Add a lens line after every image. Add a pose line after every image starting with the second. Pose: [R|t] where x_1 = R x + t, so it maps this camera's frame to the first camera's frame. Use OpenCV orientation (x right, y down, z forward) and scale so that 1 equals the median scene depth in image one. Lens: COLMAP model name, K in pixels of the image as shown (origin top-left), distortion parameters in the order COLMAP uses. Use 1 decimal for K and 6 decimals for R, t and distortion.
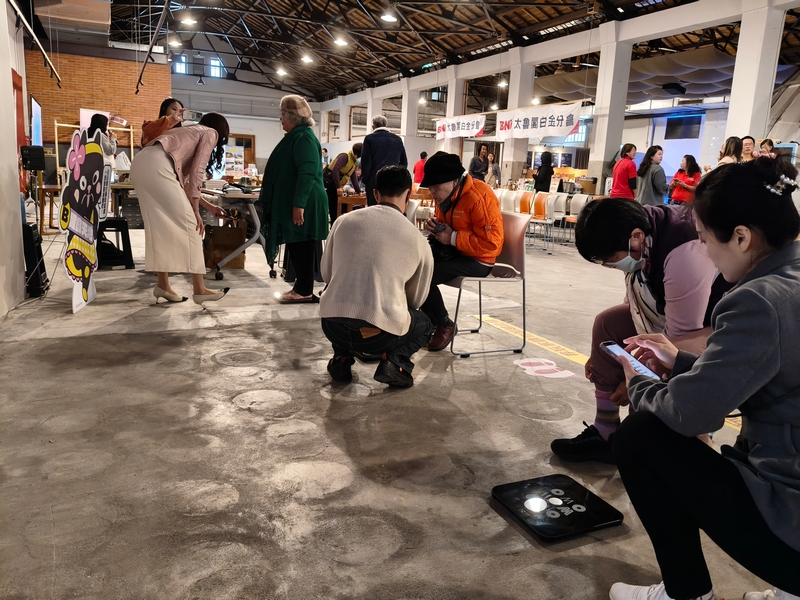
lens RADIAL K [[617.2, 0, 401.0], [0, 617.2, 297.0], [0, 0, 1]] dist [0.053663, -0.111056]
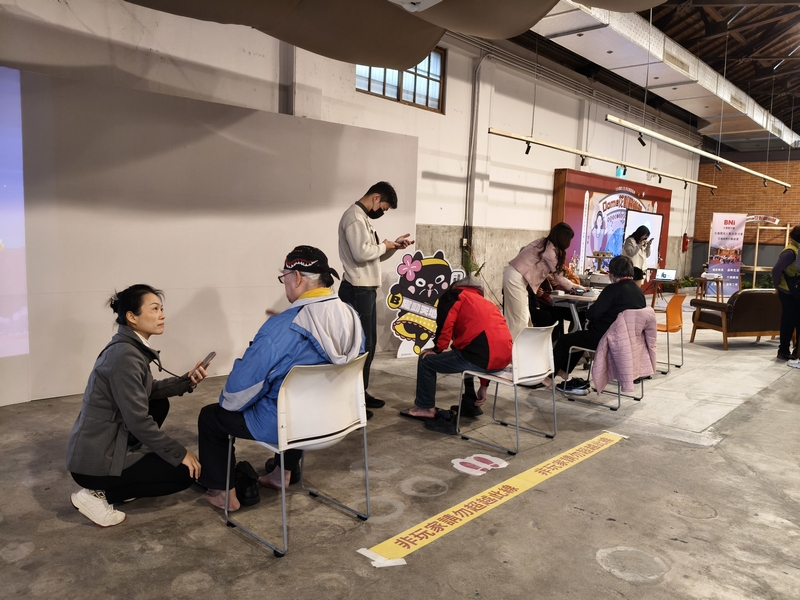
lens RADIAL K [[617.2, 0, 404.8], [0, 617.2, 300.0], [0, 0, 1]] dist [0.053663, -0.111056]
pose [[0.393632, 0.062560, -0.917137, 0.199083], [-0.190302, 0.981615, -0.014718, -0.021994], [0.899355, 0.180327, 0.398300, 0.068202]]
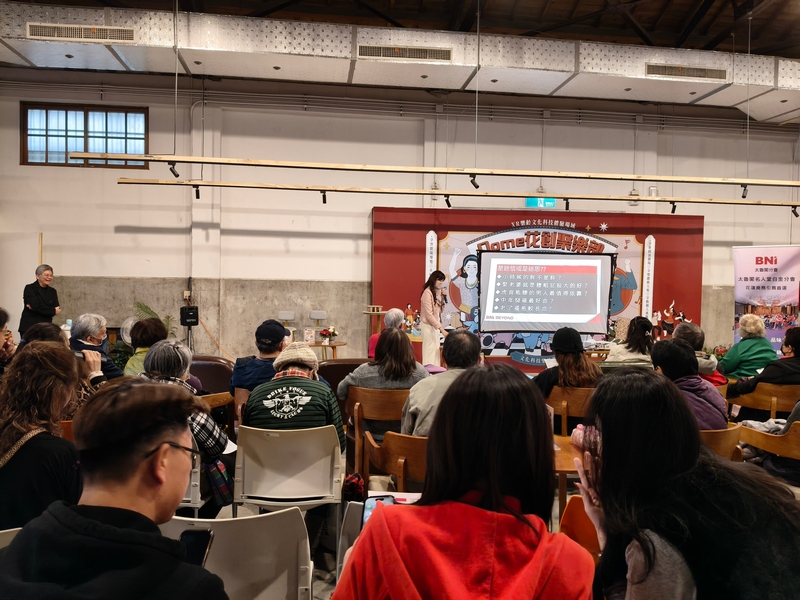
lens RADIAL K [[617.2, 0, 394.6], [0, 617.2, 305.7], [0, 0, 1]] dist [0.053663, -0.111056]
pose [[-0.292861, -0.023462, -0.955867, 0.168908], [-0.211307, 0.976569, 0.040771, -0.131727], [0.932514, 0.213922, -0.290956, 0.603196]]
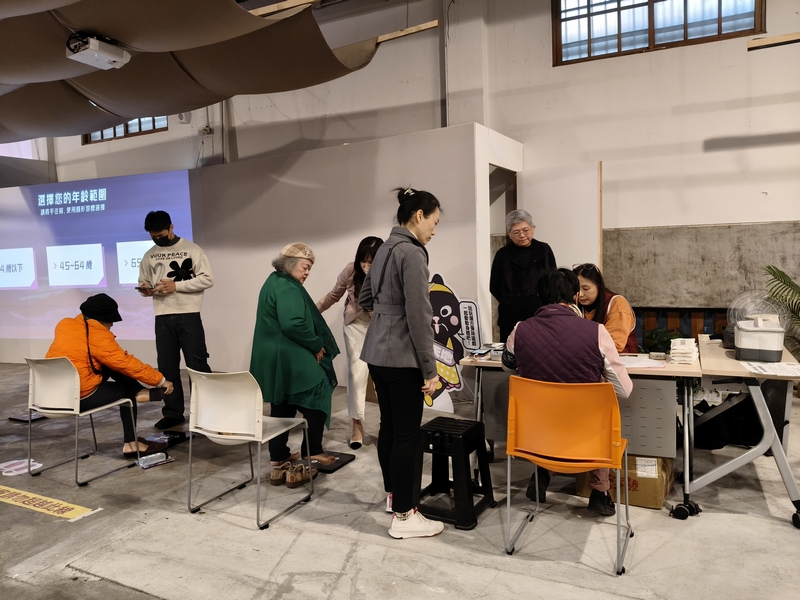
lens RADIAL K [[617.2, 0, 396.8], [0, 617.2, 295.7], [0, 0, 1]] dist [0.053663, -0.111056]
pose [[-0.791430, 0.026068, -0.610703, 0.065006], [-0.119725, 0.973128, 0.196694, -0.095652], [0.599420, 0.228786, -0.767042, 0.399789]]
